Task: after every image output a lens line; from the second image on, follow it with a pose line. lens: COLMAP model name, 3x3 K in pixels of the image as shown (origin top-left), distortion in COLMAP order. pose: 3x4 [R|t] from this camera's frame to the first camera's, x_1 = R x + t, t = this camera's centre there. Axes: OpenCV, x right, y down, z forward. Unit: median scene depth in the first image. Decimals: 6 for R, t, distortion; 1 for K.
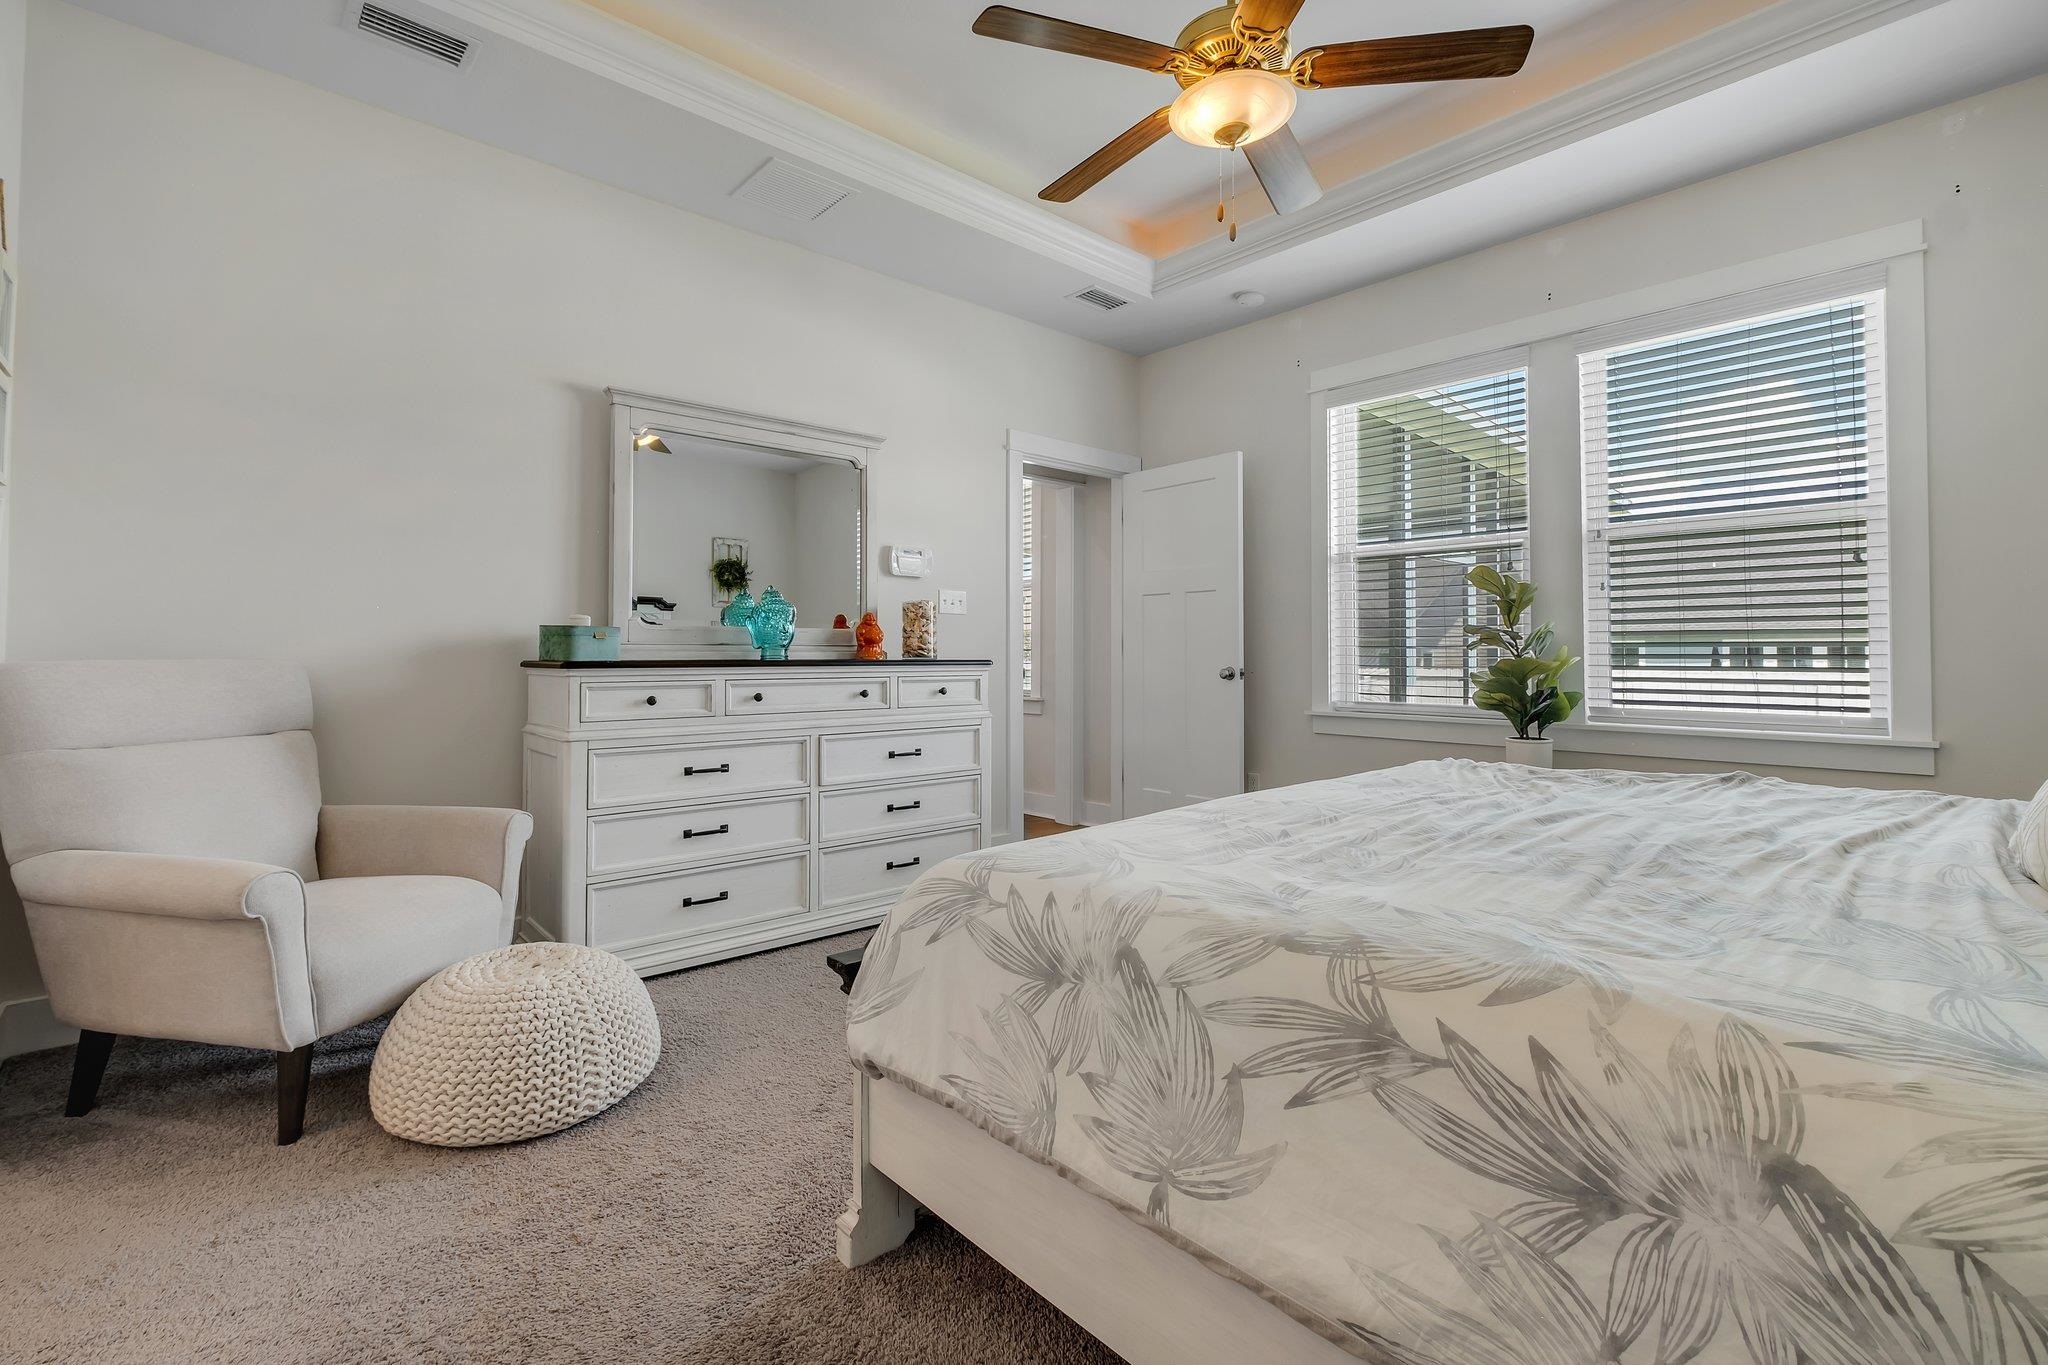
lens RADIAL K [[904.0, 0, 1022.9], [0, 904.0, 663.6], [0, 0, 1]] dist [-0.007194, 0.001264]
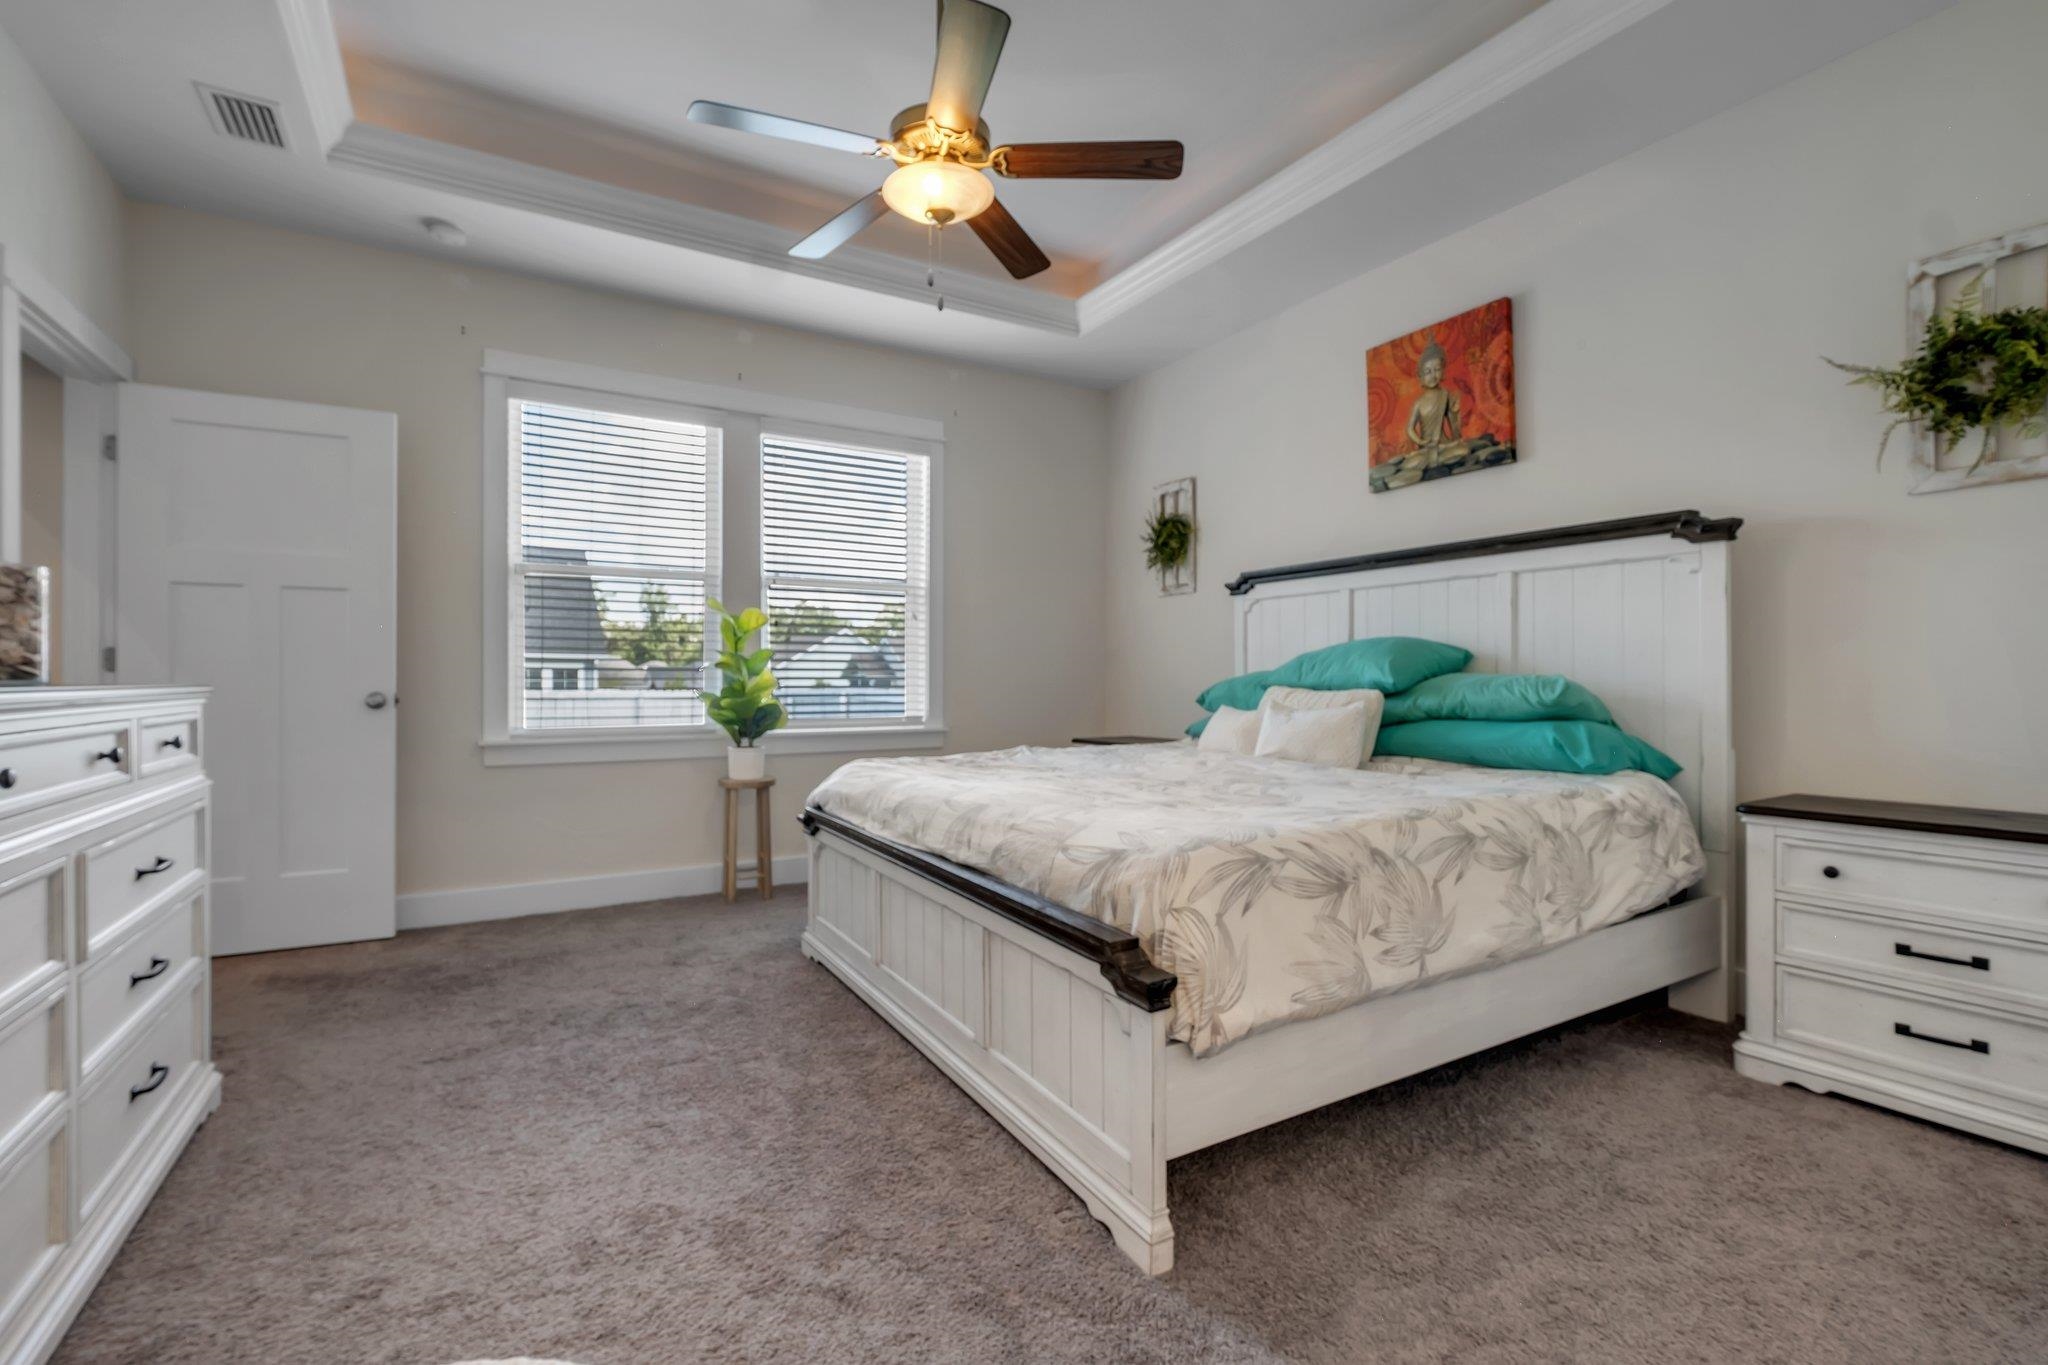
lens RADIAL K [[904.0, 0, 1015.2], [0, 904.0, 686.5], [0, 0, 1]] dist [-0.007194, 0.001264]
pose [[0.197833, -0.008742, 0.980197, -1.513590], [0.008077, 0.999941, 0.007287, -0.007589], [-0.980202, 0.006475, 0.197892, 1.188695]]
